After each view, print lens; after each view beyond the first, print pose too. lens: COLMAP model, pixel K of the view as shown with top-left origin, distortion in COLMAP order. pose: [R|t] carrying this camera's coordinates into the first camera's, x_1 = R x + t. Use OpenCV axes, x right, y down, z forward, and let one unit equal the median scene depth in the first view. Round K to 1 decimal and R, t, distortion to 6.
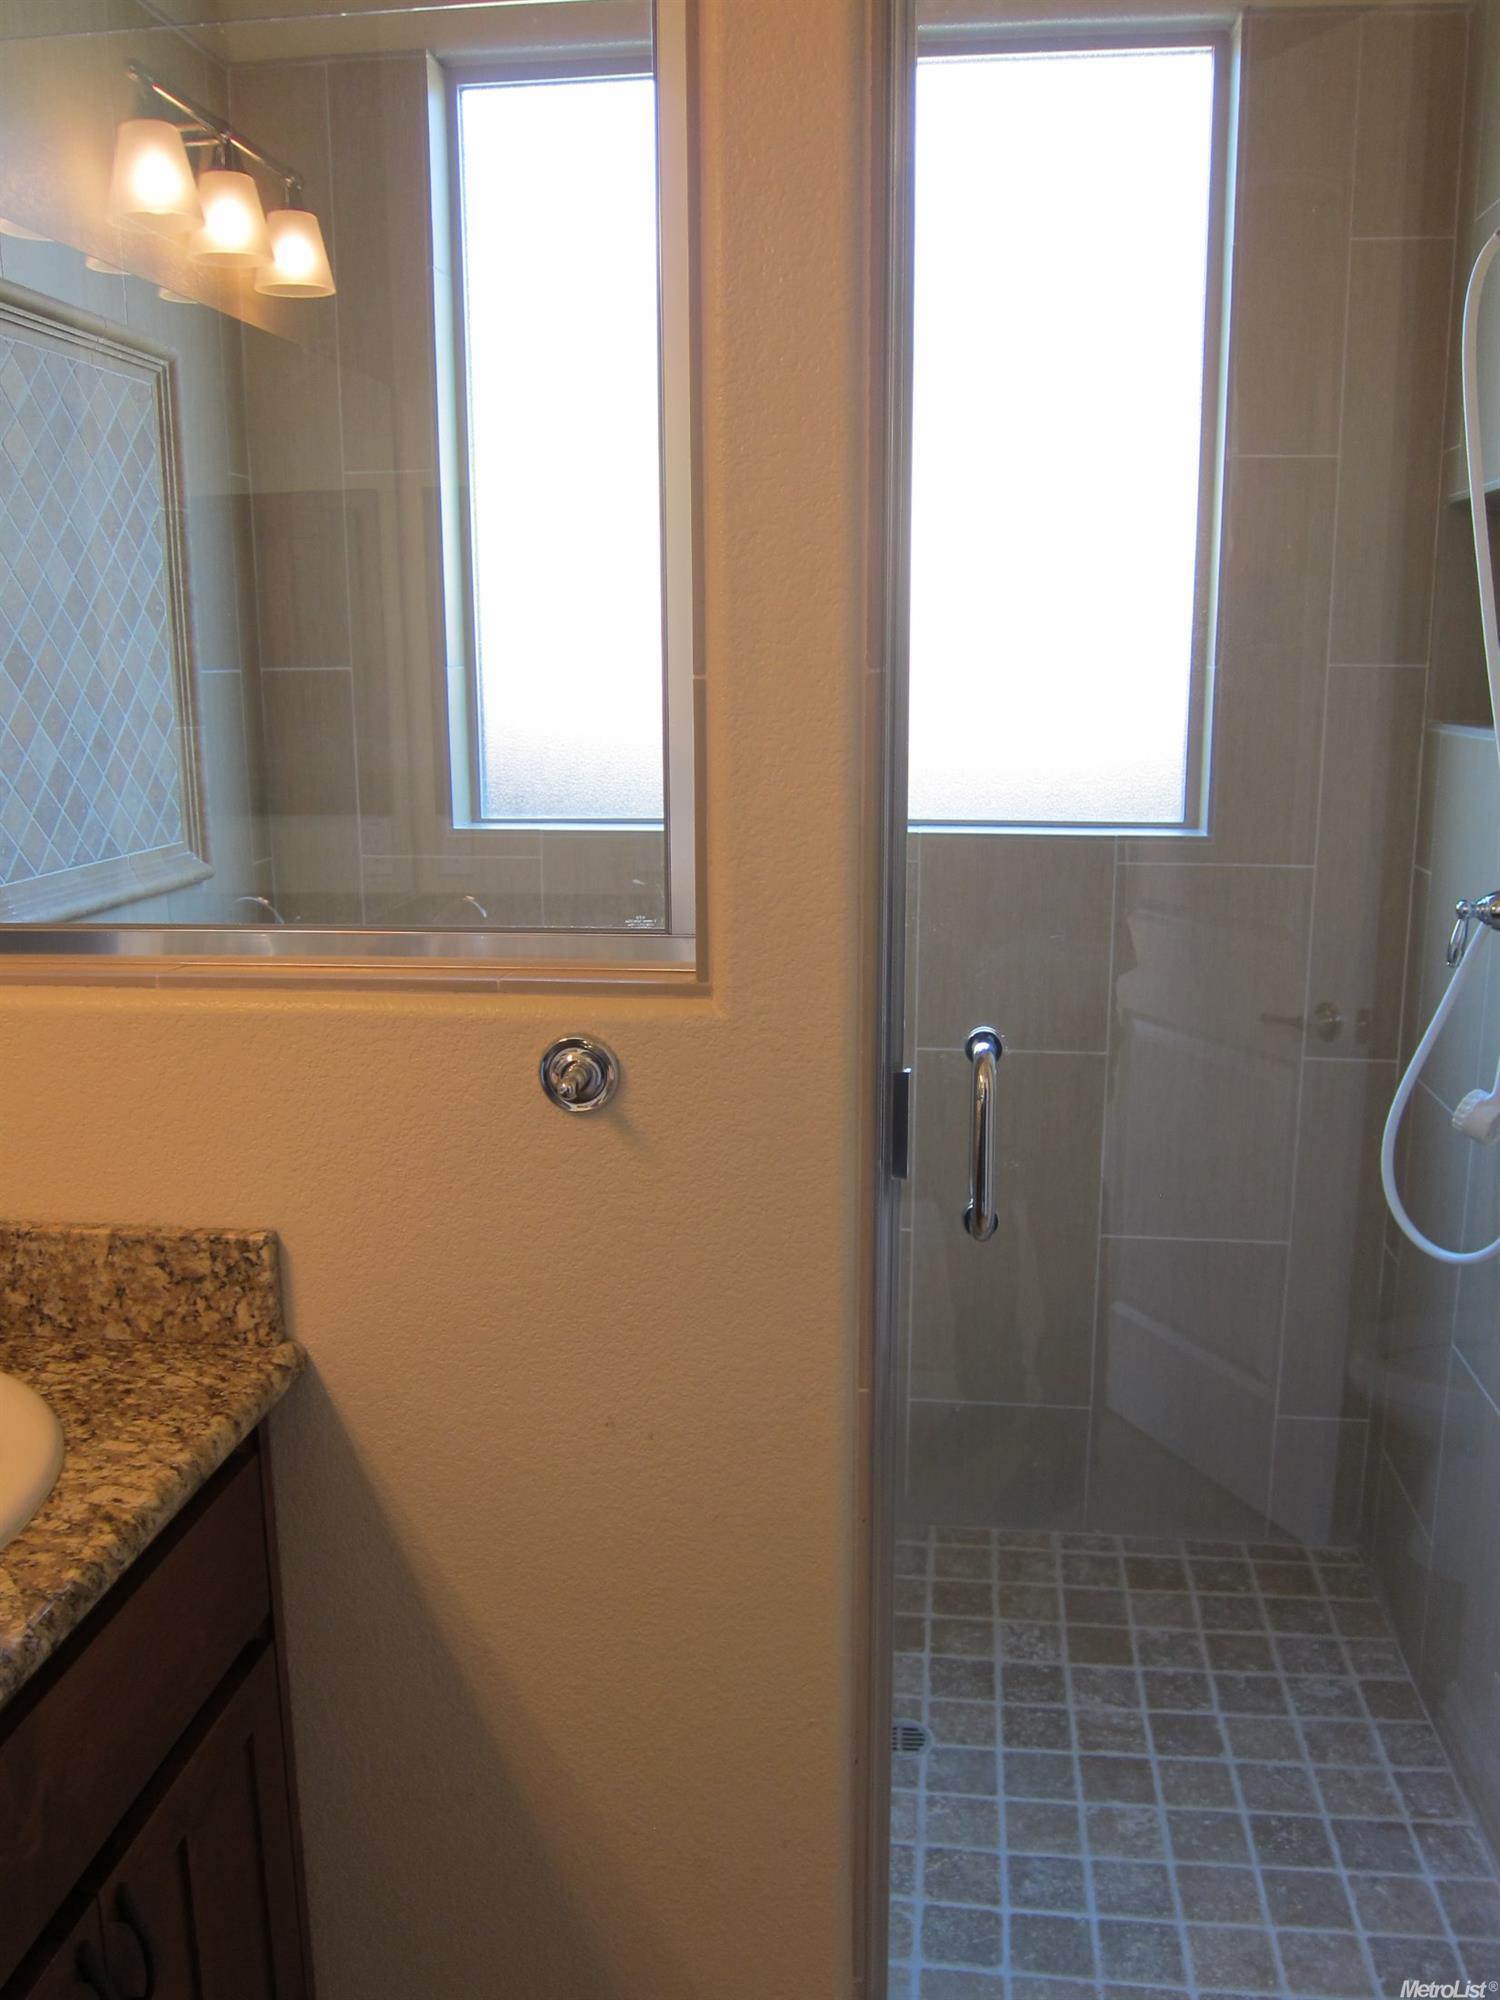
lens RADIAL K [[1661.1, 0, 745.1], [0, 1661.1, 998.4], [0, 0, 1]] dist [-0.064583, 0.028071]
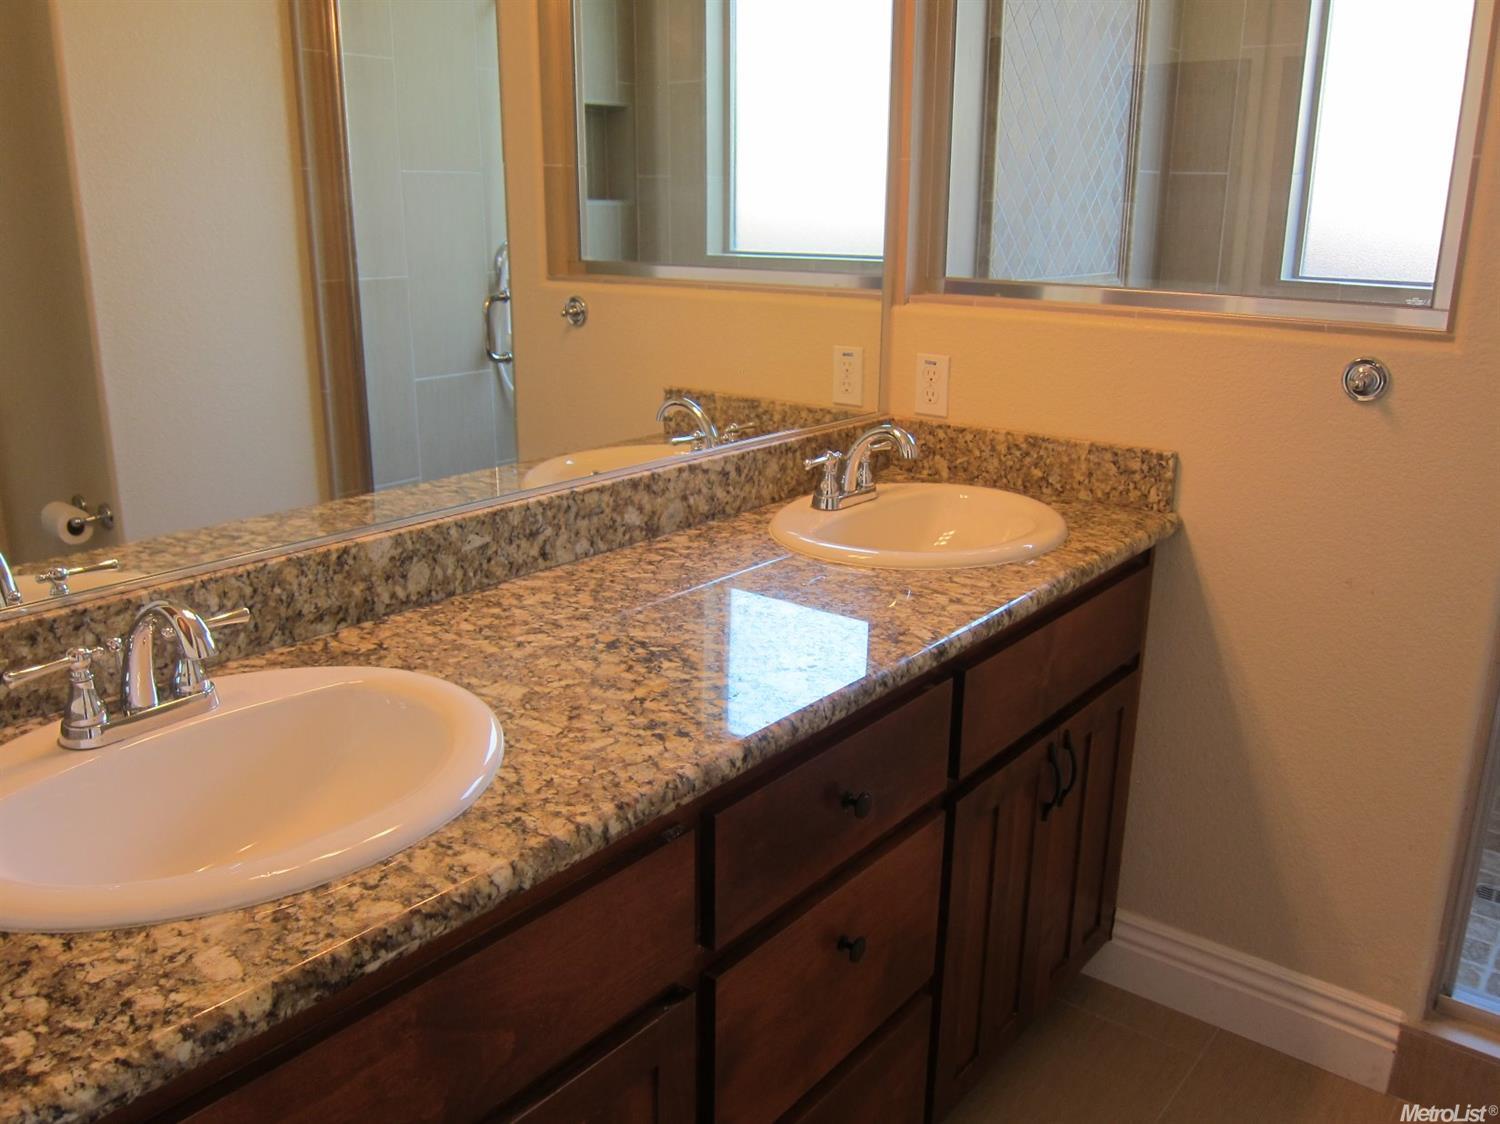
lens RADIAL K [[1245.8, 0, 757.8], [0, 1245.8, 557.4], [0, 0, 1]] dist [-0.064583, 0.028071]
pose [[0.858559, 0.158424, -0.487625, 0.013286], [-0.120103, 0.986746, 0.109119, 0.162698], [0.498450, -0.035120, 0.866207, -0.472870]]
